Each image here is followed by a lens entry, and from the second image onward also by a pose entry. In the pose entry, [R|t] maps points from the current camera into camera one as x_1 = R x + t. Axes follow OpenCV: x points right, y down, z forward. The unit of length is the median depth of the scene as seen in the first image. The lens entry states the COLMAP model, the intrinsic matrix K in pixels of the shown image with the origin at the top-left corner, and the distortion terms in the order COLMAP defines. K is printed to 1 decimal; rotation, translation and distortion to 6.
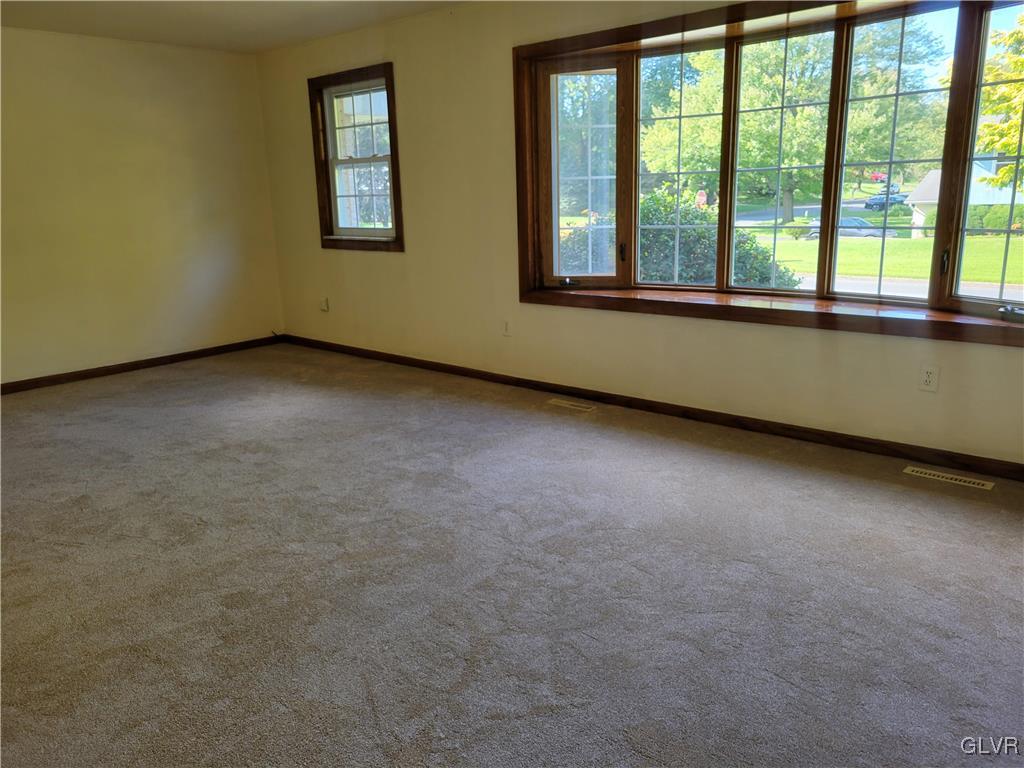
lens RADIAL K [[769.7, 0, 505.6], [0, 769.7, 381.0], [0, 0, 1]] dist [0.030435, -0.005420]
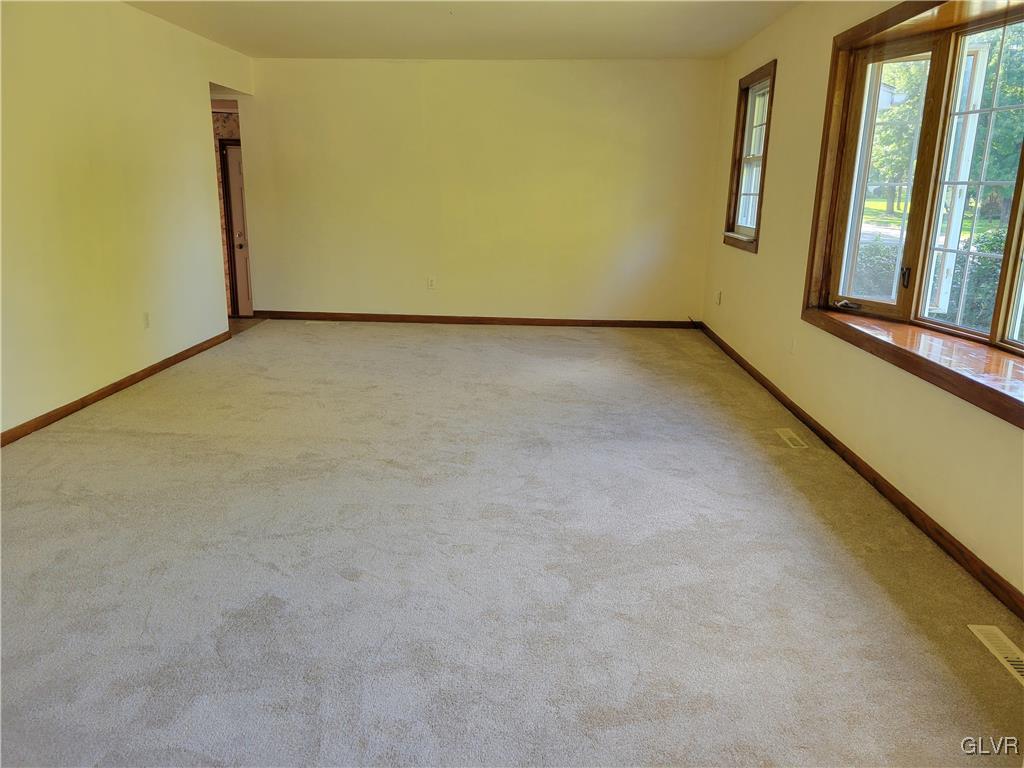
lens RADIAL K [[769.7, 0, 505.2], [0, 769.7, 386.1], [0, 0, 1]] dist [0.030435, -0.005420]
pose [[0.628182, 0.232691, -0.742457, 0.628463], [-0.218927, 0.968541, 0.118316, -0.072178], [0.746631, 0.088220, 0.659363, 0.181616]]
